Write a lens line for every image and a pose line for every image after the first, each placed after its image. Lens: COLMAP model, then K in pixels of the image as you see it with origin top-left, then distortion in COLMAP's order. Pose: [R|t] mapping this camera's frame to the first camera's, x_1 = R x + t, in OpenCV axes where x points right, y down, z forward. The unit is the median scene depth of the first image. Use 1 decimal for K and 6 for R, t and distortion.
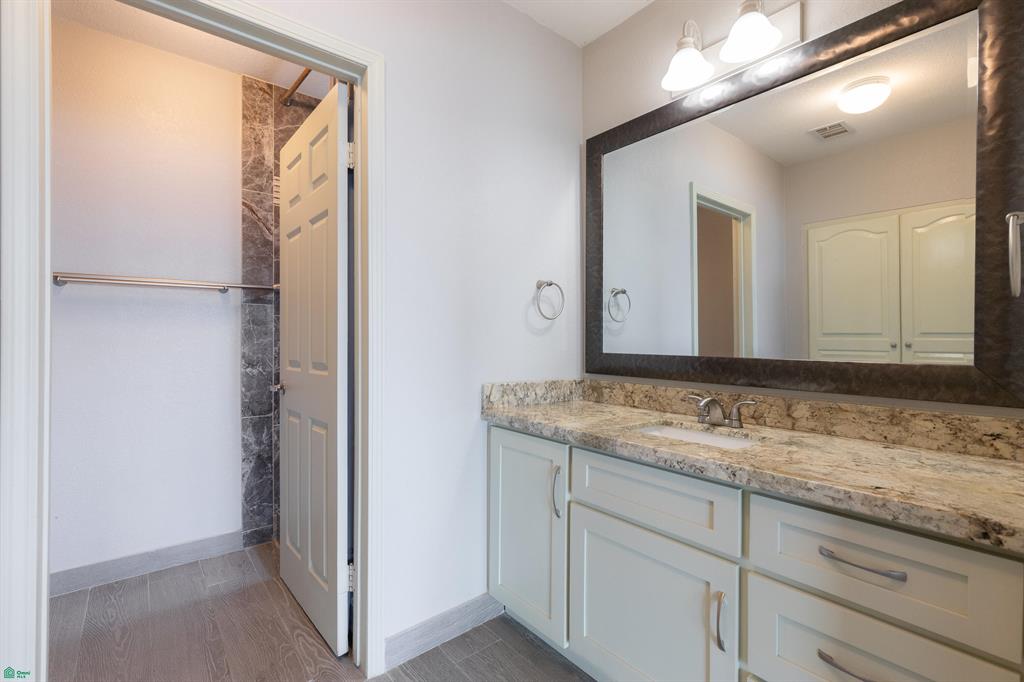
lens RADIAL K [[459.7, 0, 515.1], [0, 459.7, 340.3], [0, 0, 1]] dist [0.010939, -0.000814]
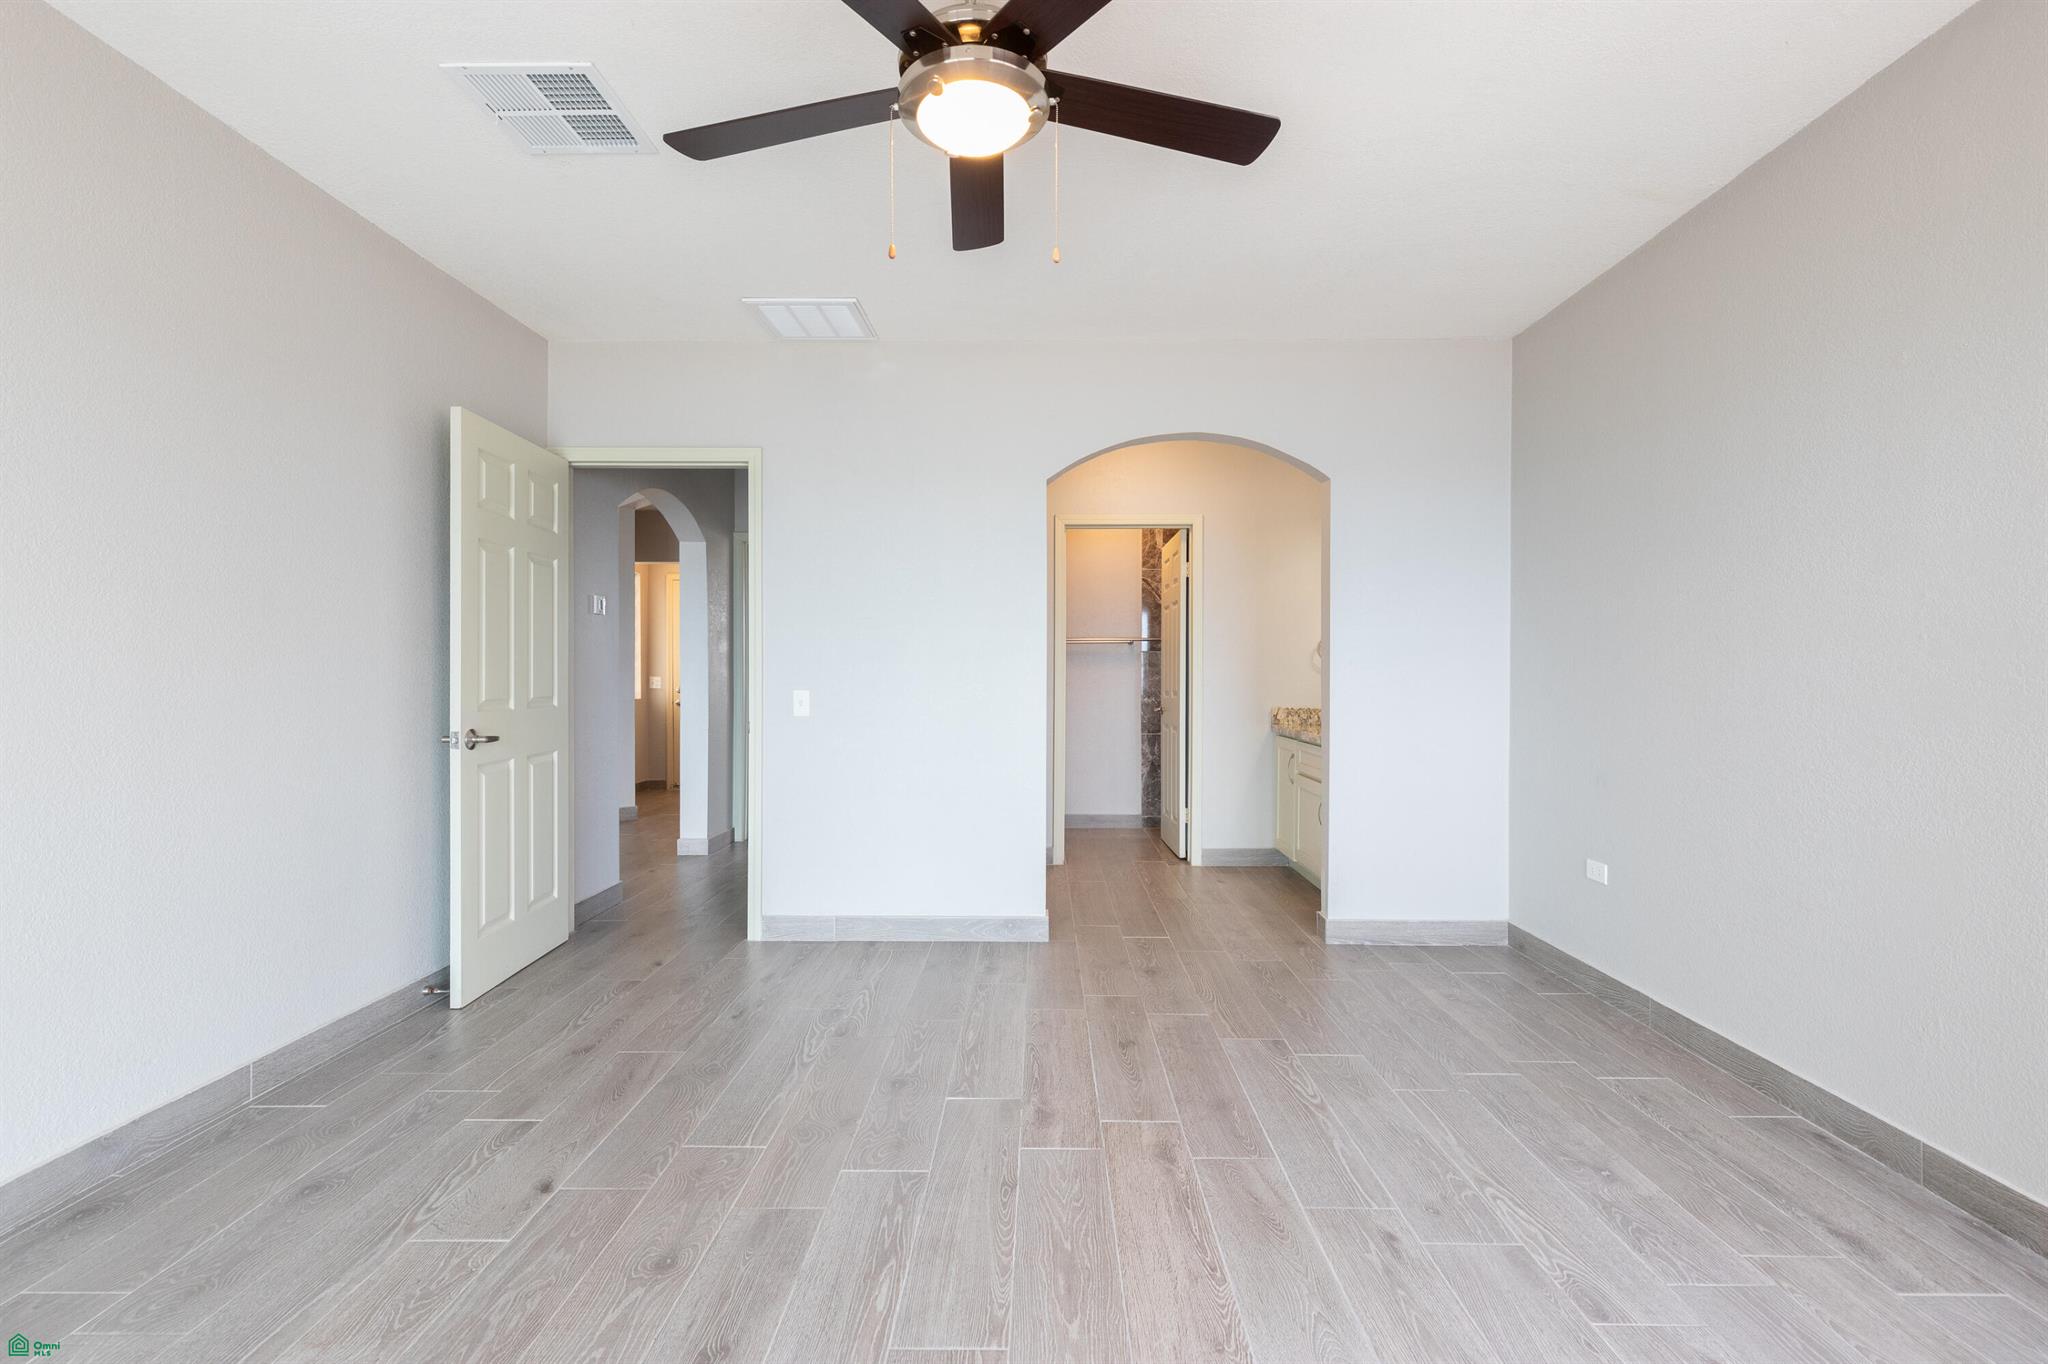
lens RADIAL K [[919.4, 0, 1030.2], [0, 919.4, 680.5], [0, 0, 1]] dist [0.010939, -0.000814]
pose [[0.763136, 0.001546, -0.646237, 0.976223], [-0.001662, 0.999999, 0.000429, 0.007360], [0.646236, 0.000747, 0.763137, -1.378400]]
